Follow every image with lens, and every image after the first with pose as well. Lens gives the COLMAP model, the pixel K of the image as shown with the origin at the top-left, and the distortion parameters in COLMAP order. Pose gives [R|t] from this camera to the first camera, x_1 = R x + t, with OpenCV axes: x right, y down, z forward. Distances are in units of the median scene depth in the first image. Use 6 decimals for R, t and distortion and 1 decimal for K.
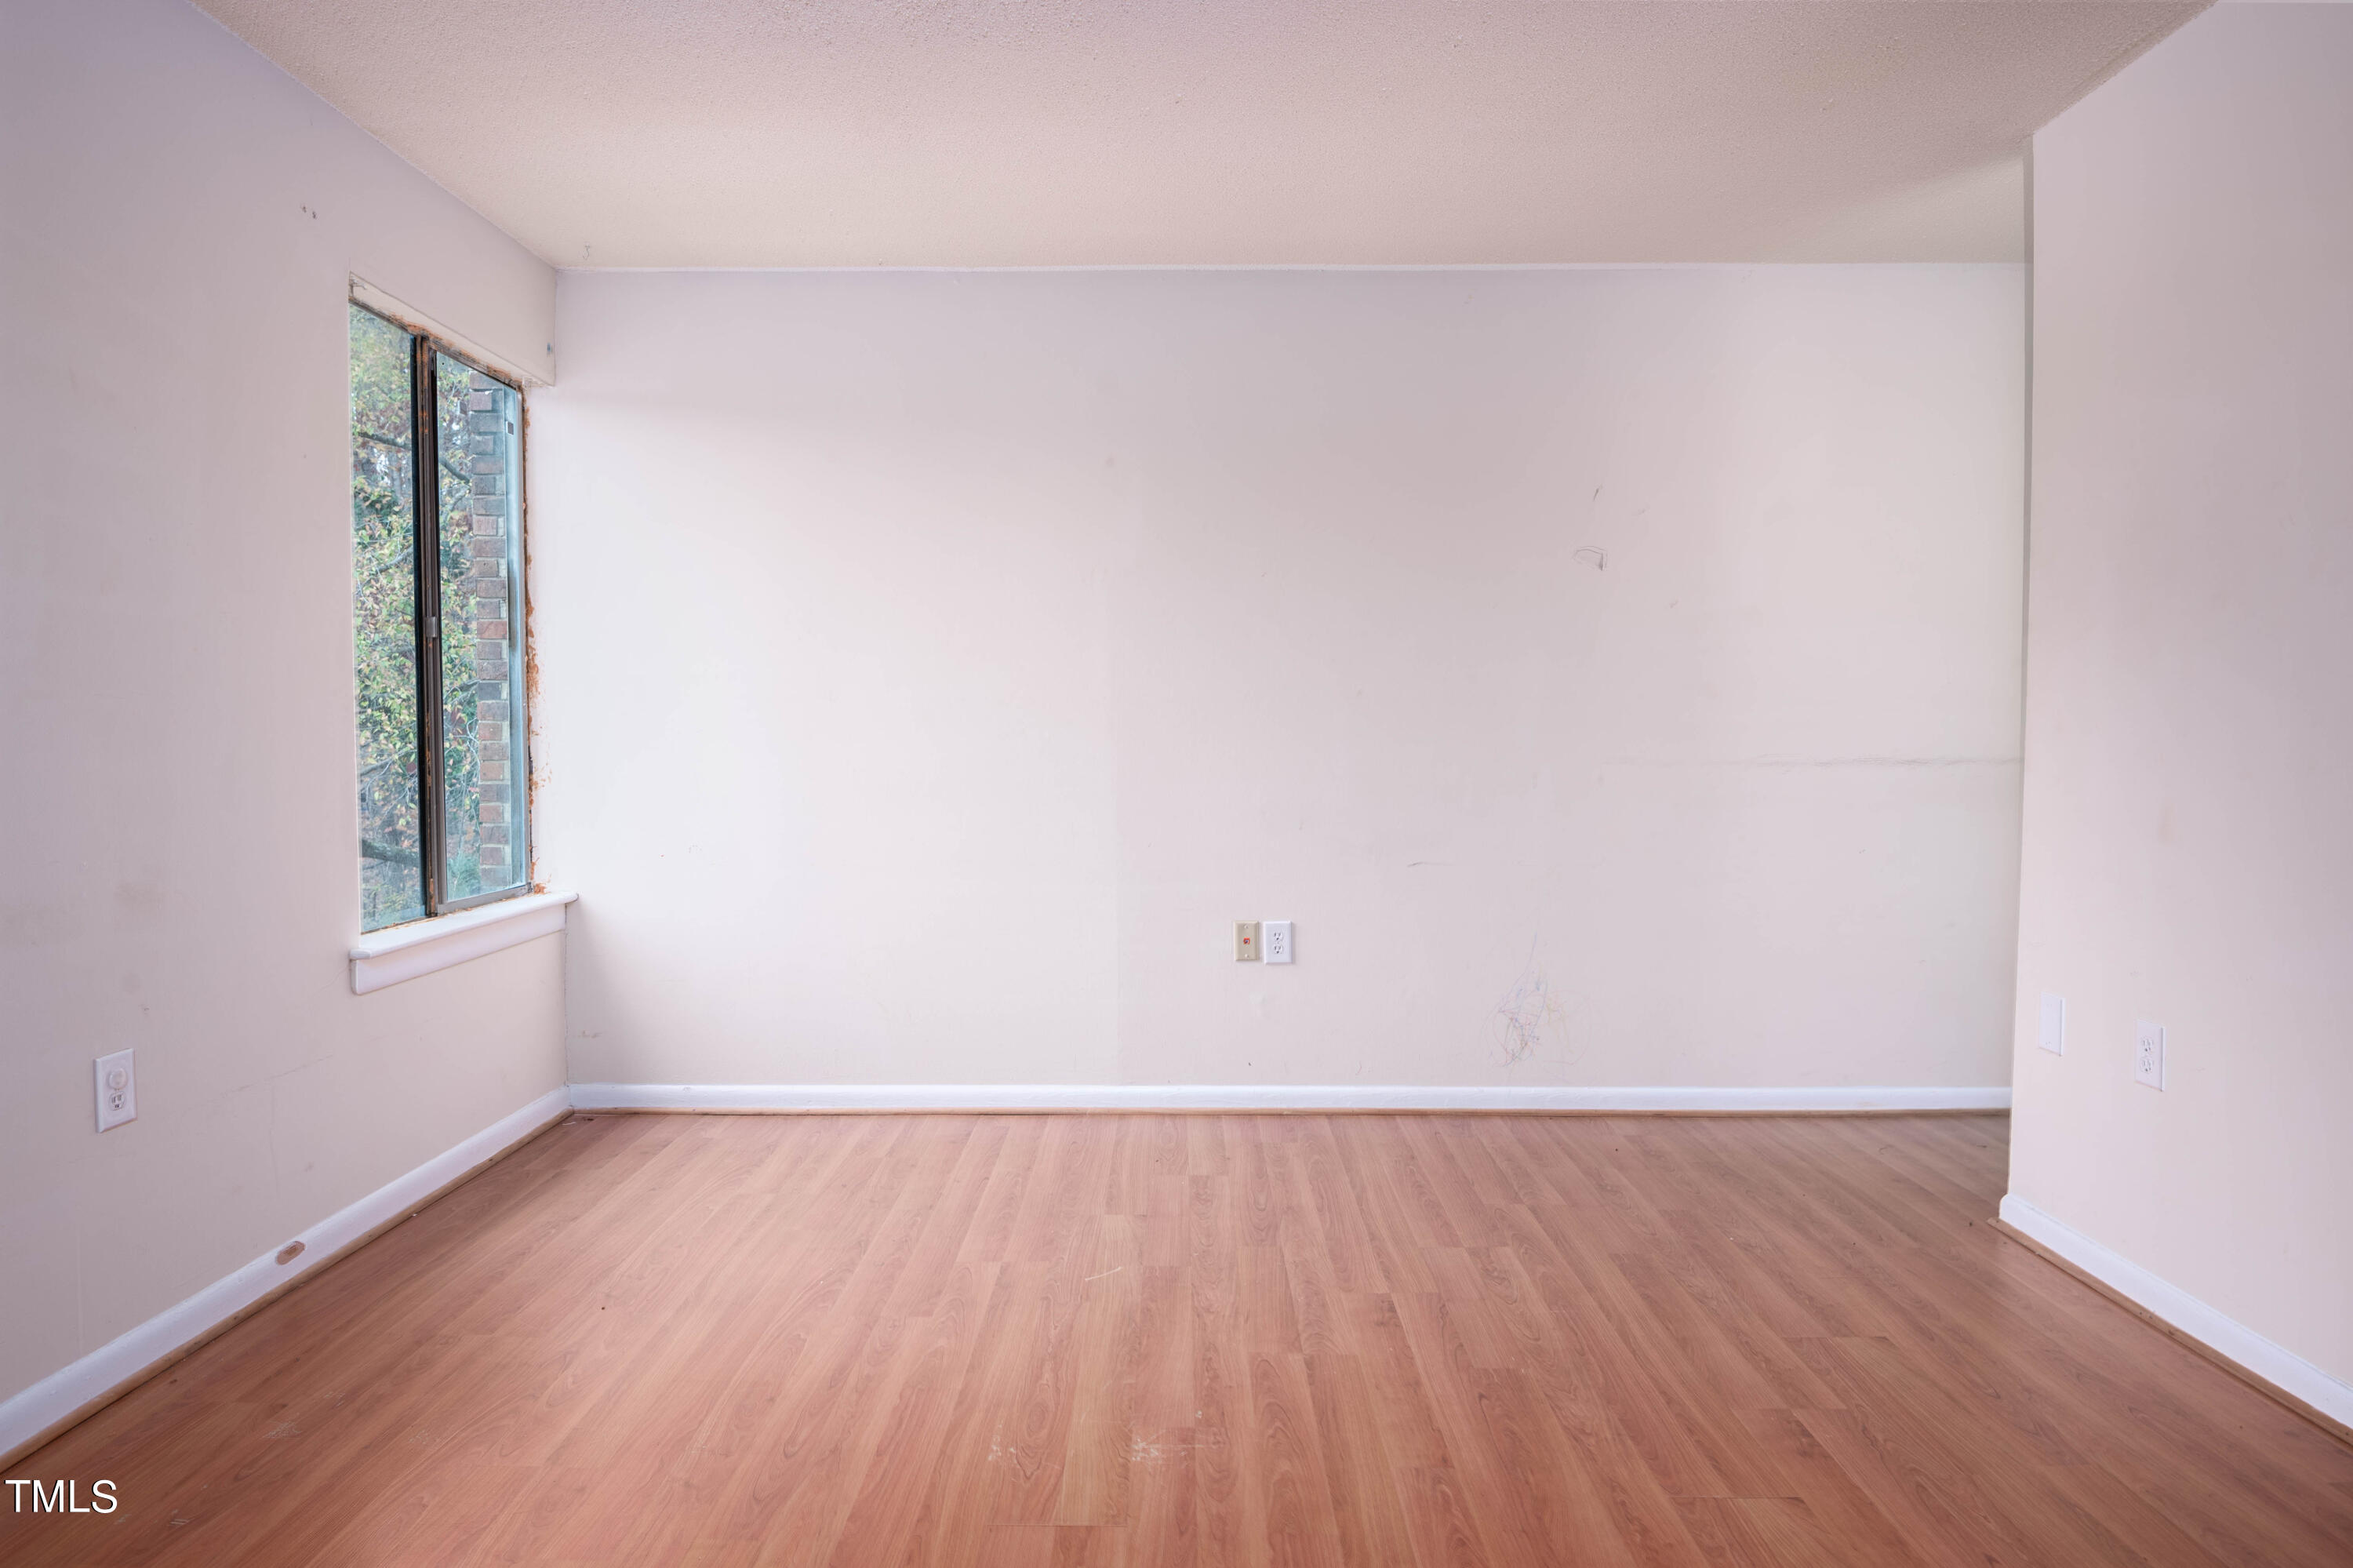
lens RADIAL K [[1339.3, 0, 1176.5], [0, 1339.3, 784.0], [0, 0, 1]] dist [-0.001572, -0.017279]
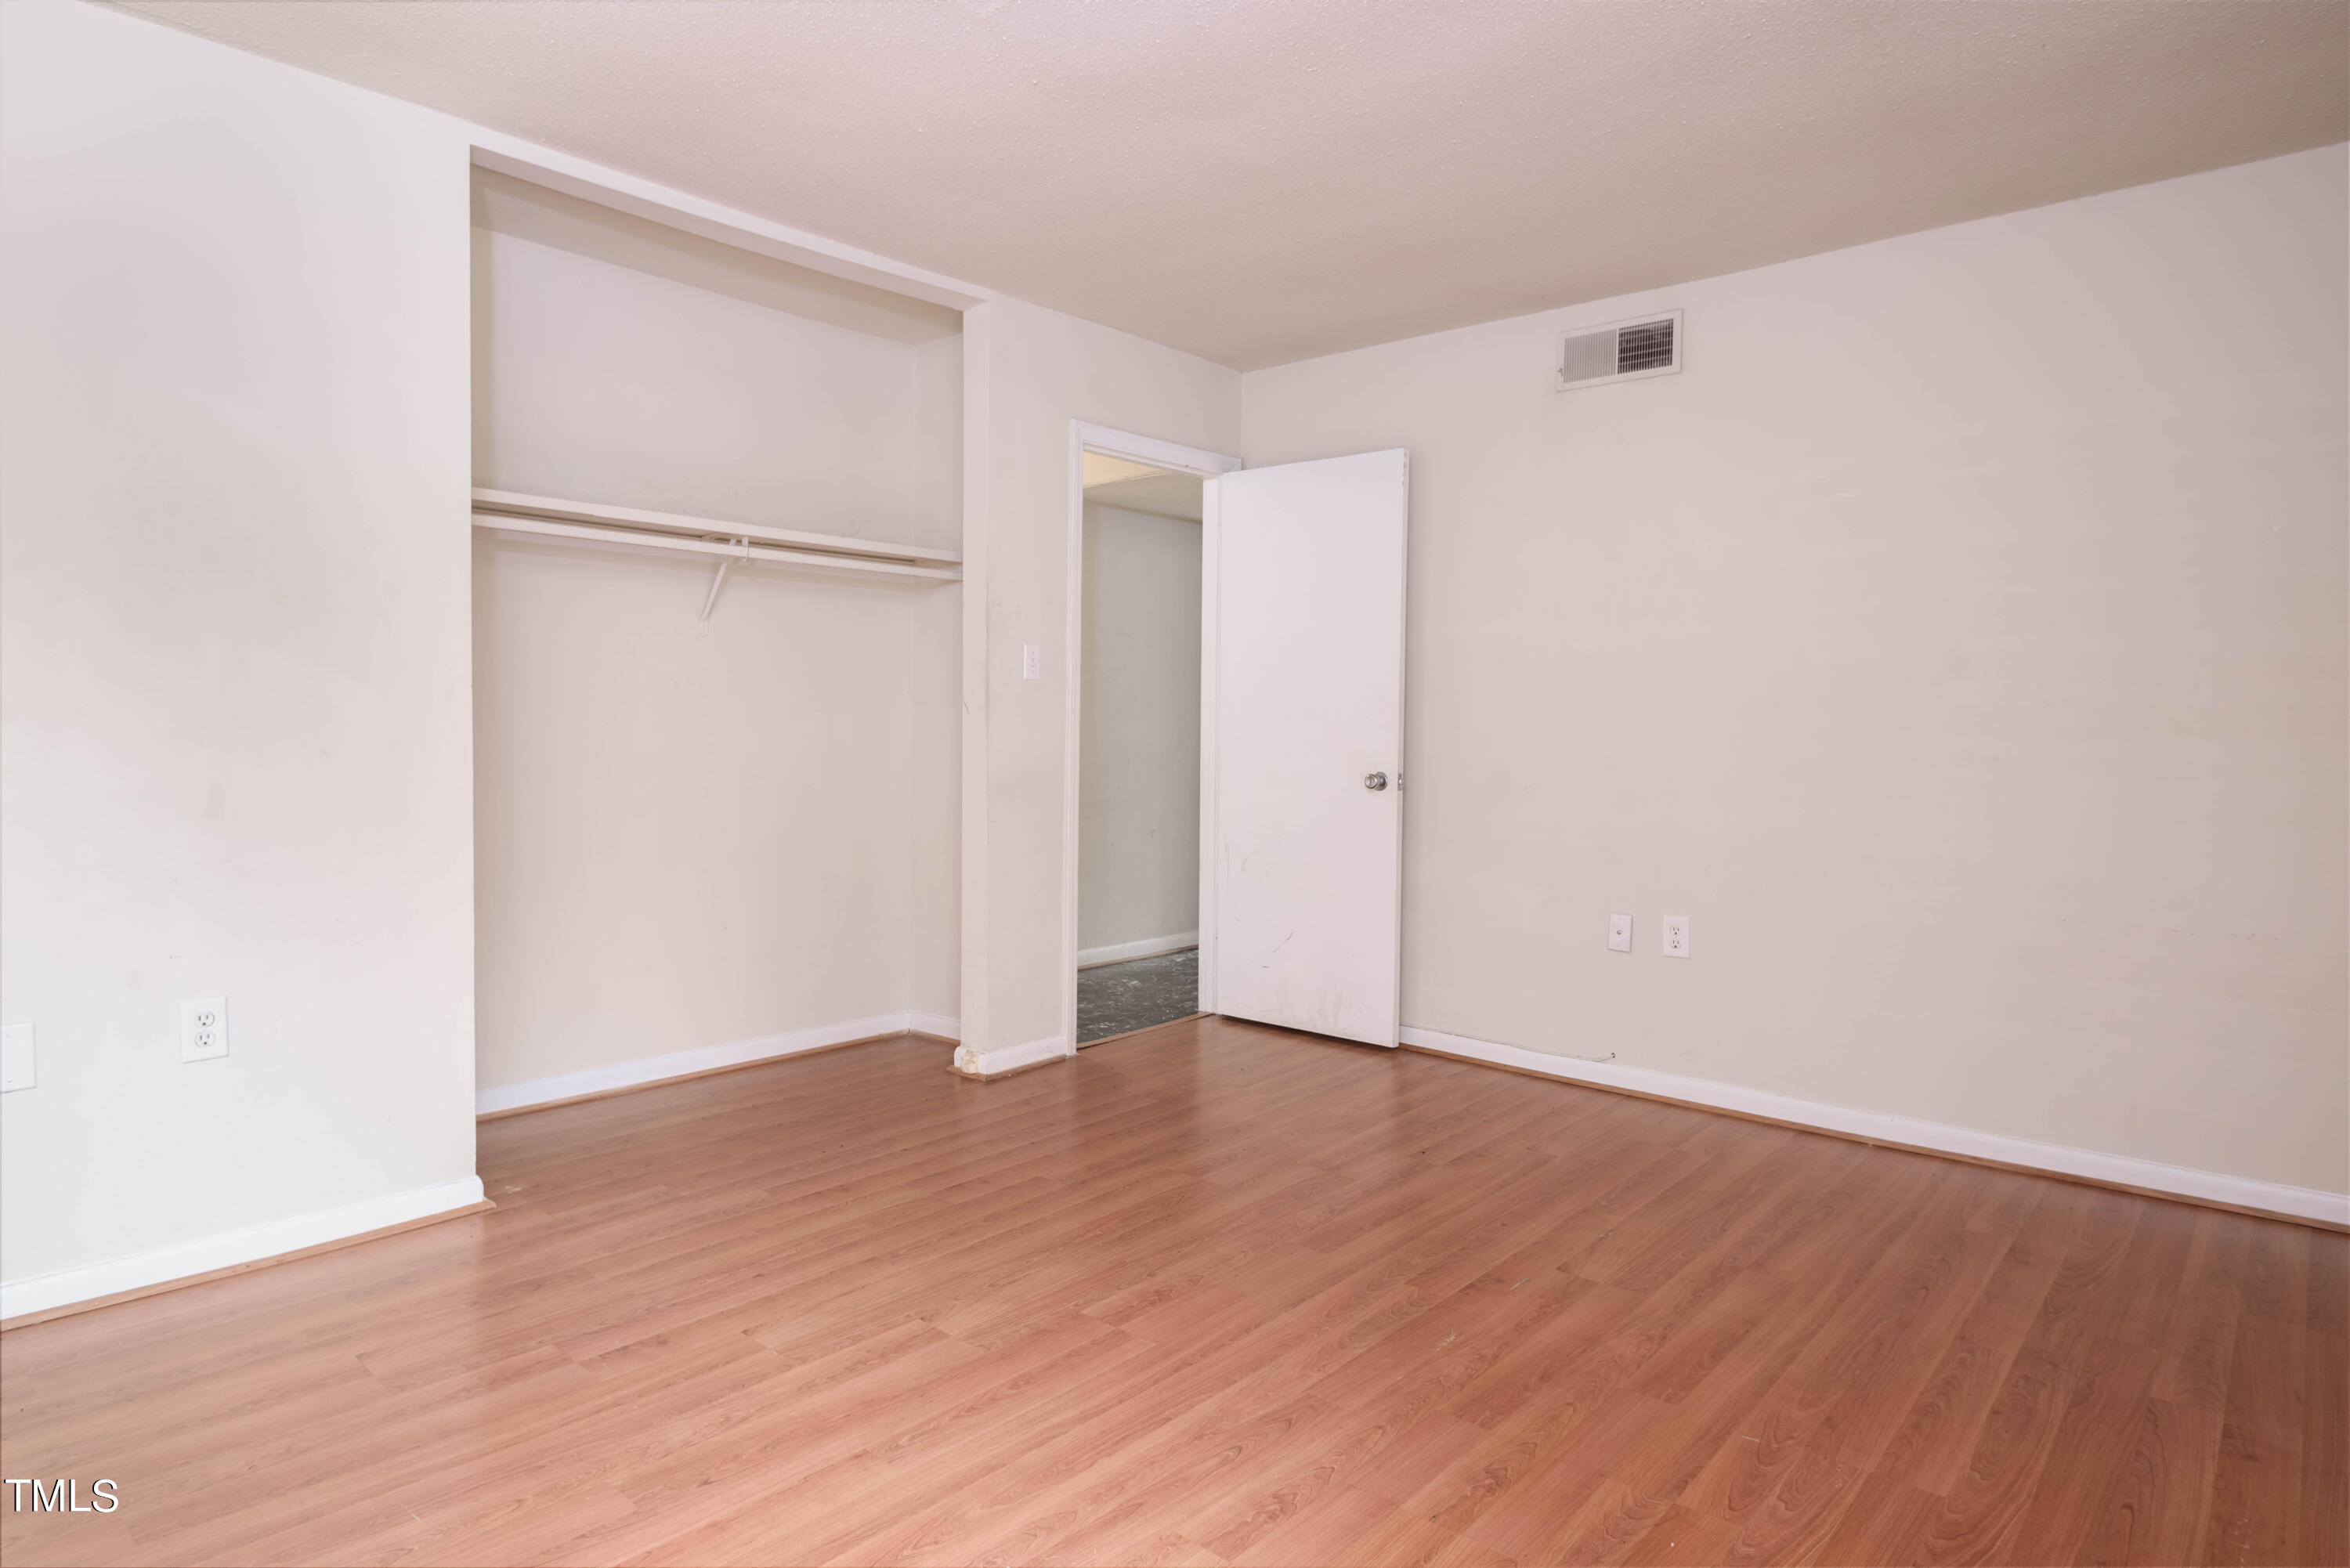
lens RADIAL K [[1327.2, 0, 1137.9], [0, 1327.2, 774.5], [0, 0, 1]] dist [-0.003078, -0.001956]
pose [[-0.738932, -0.037906, 0.672713, -0.383663], [0.014282, 0.997311, 0.071885, -0.044192], [-0.673629, 0.062725, -0.736403, 0.995872]]
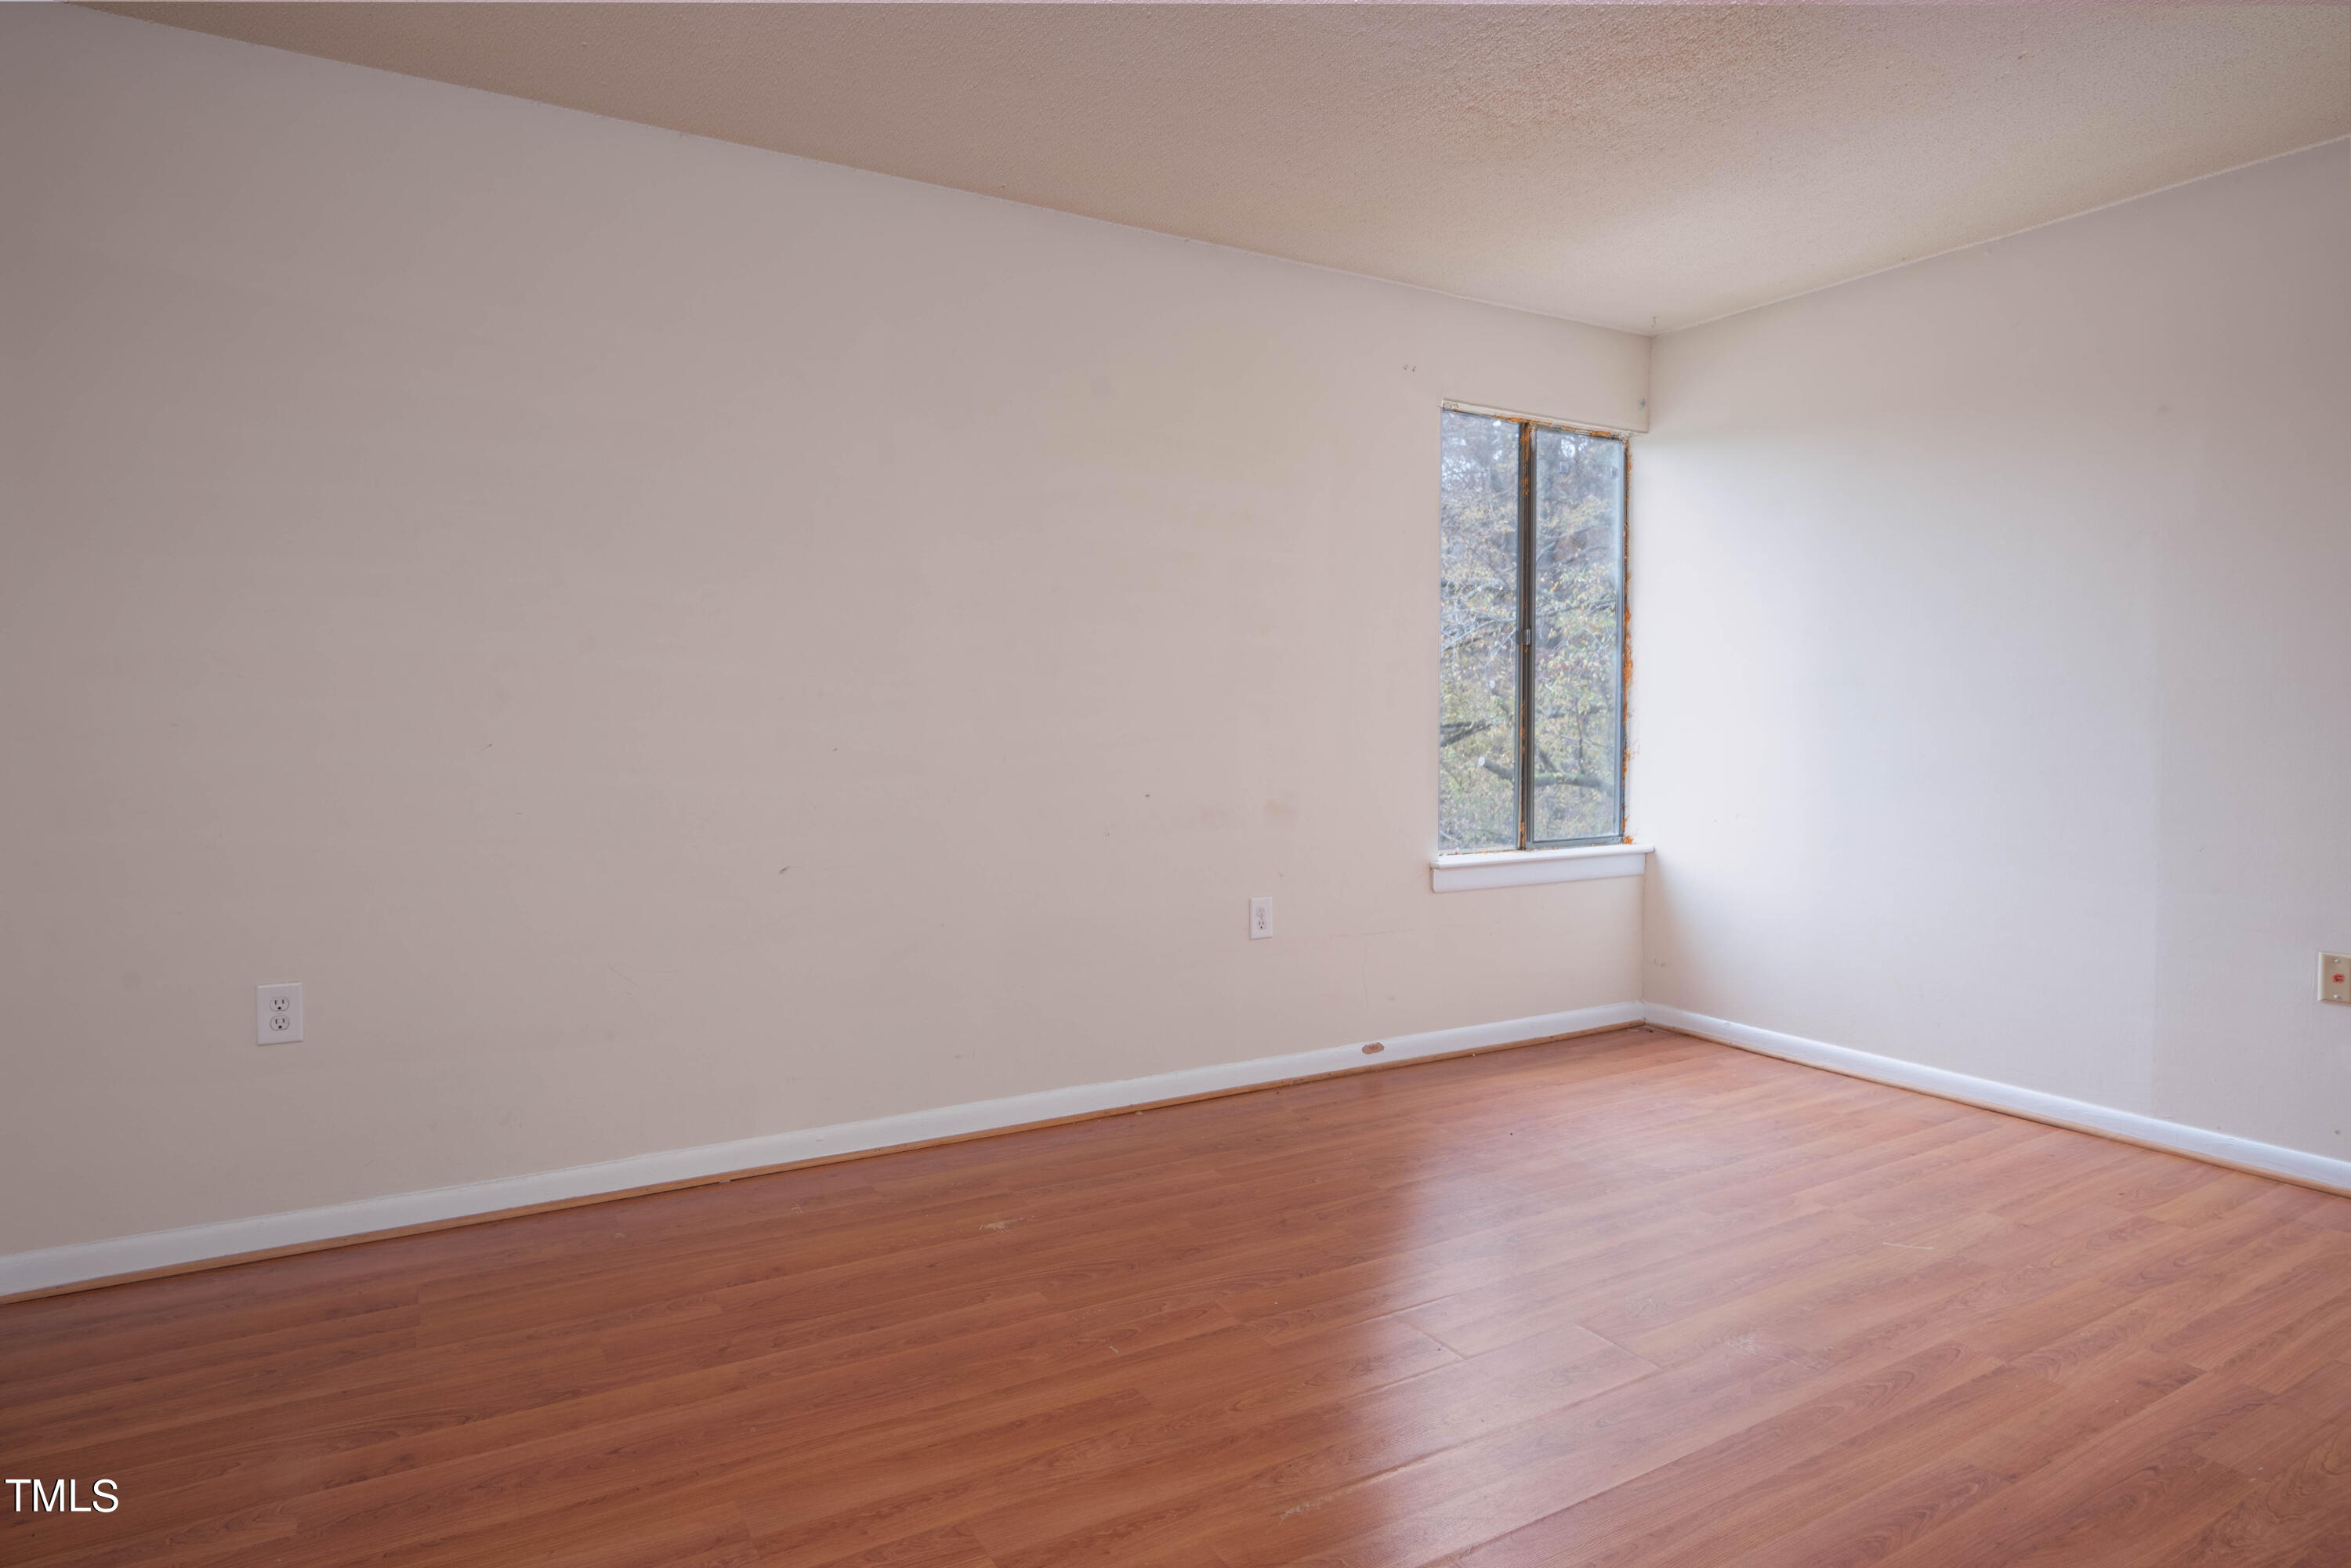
lens RADIAL K [[1338.1, 0, 1175.5], [0, 1338.1, 784.0], [0, 0, 1]] dist [-0.001572, -0.017279]
pose [[0.517145, 0.047156, -0.854598, 0.435771], [-0.035570, 0.998803, 0.033588, -0.000730], [0.855158, 0.013028, 0.518203, -0.008835]]
